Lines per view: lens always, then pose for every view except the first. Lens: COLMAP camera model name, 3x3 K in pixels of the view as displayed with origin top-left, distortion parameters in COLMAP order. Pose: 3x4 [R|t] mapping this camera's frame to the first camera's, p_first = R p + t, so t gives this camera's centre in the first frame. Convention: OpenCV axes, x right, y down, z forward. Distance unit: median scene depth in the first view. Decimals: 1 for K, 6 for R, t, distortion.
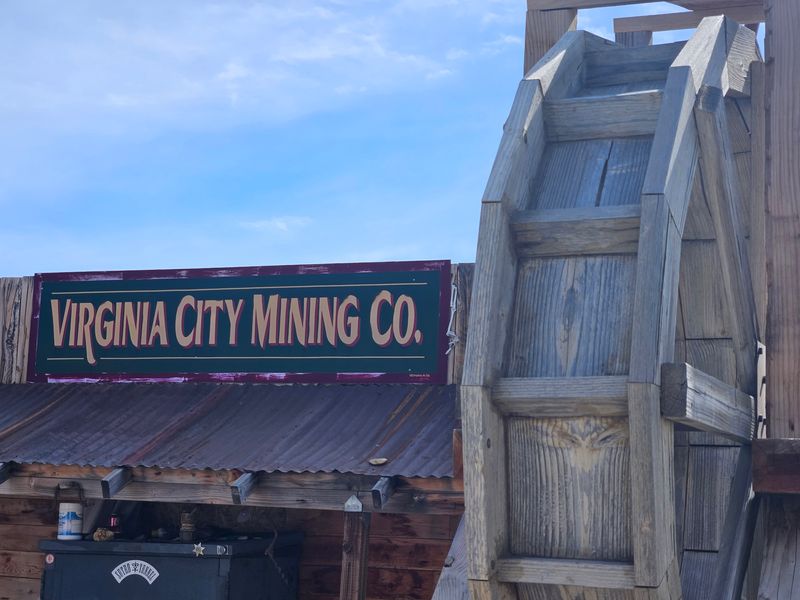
lens RADIAL K [[1587.0, 0, 394.0], [0, 1587.0, 296.2], [0, 0, 1]] dist [0.150738, 0.000000]
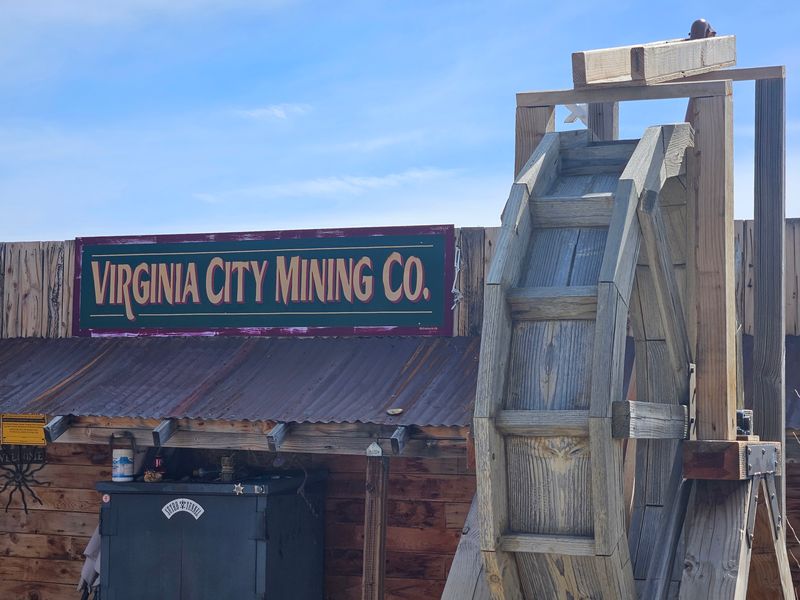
lens RADIAL K [[1587.0, 0, 405.8], [0, 1587.0, 302.9], [0, 0, 1]] dist [0.150738, 0.000000]
pose [[0.999781, -0.019553, 0.007400, -0.008840], [0.019064, 0.997945, 0.061182, -0.043261], [-0.008581, -0.061028, 0.998099, -0.134782]]
